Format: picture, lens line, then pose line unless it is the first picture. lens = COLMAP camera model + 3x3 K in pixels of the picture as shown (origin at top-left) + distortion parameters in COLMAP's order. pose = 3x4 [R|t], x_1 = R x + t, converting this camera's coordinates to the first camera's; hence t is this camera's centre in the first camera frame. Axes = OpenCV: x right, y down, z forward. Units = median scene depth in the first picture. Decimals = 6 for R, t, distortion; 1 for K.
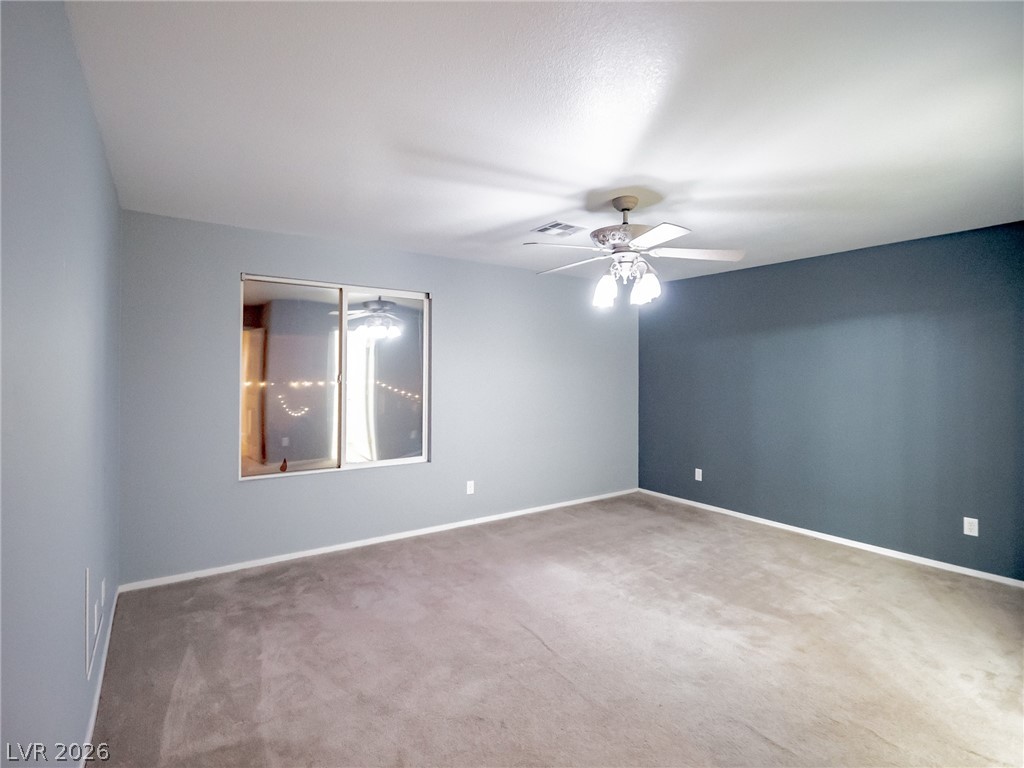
lens RADIAL K [[497.7, 0, 513.6], [0, 497.7, 371.6], [0, 0, 1]] dist [-0.000051, -0.012166]
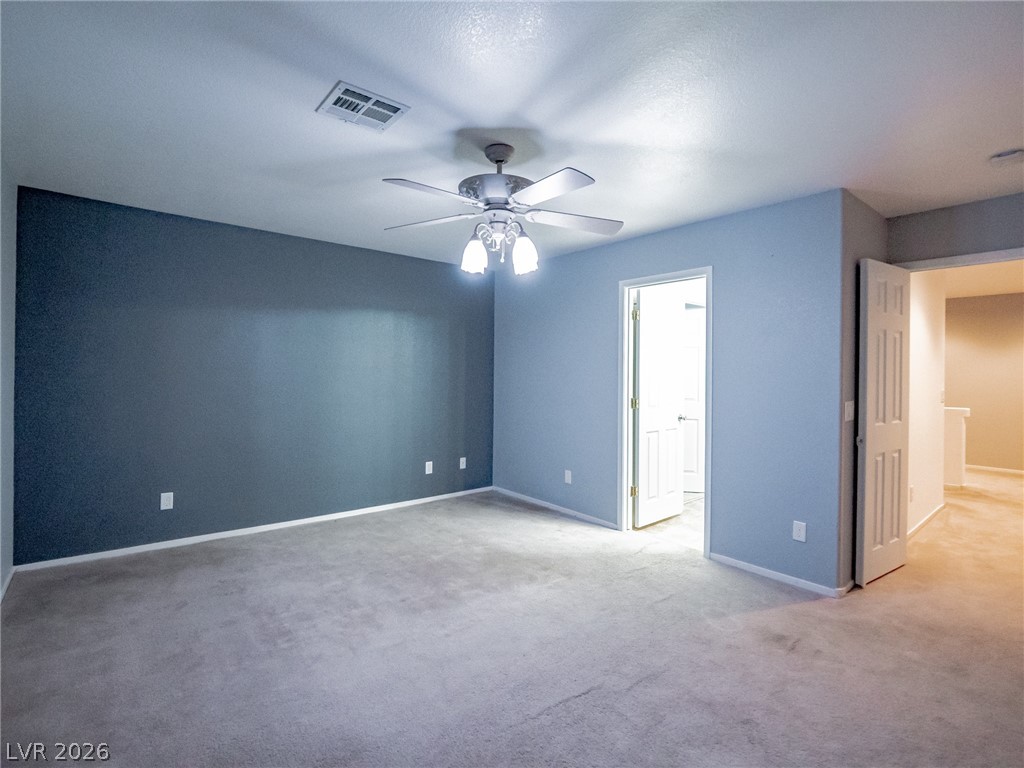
lens RADIAL K [[497.7, 0, 513.6], [0, 497.7, 371.6], [0, 0, 1]] dist [-0.000051, -0.012166]
pose [[-0.083426, -0.006560, 0.996492, -0.563860], [-0.015145, 0.999871, 0.005314, 0.026449], [-0.996399, -0.014649, -0.083514, 0.934747]]
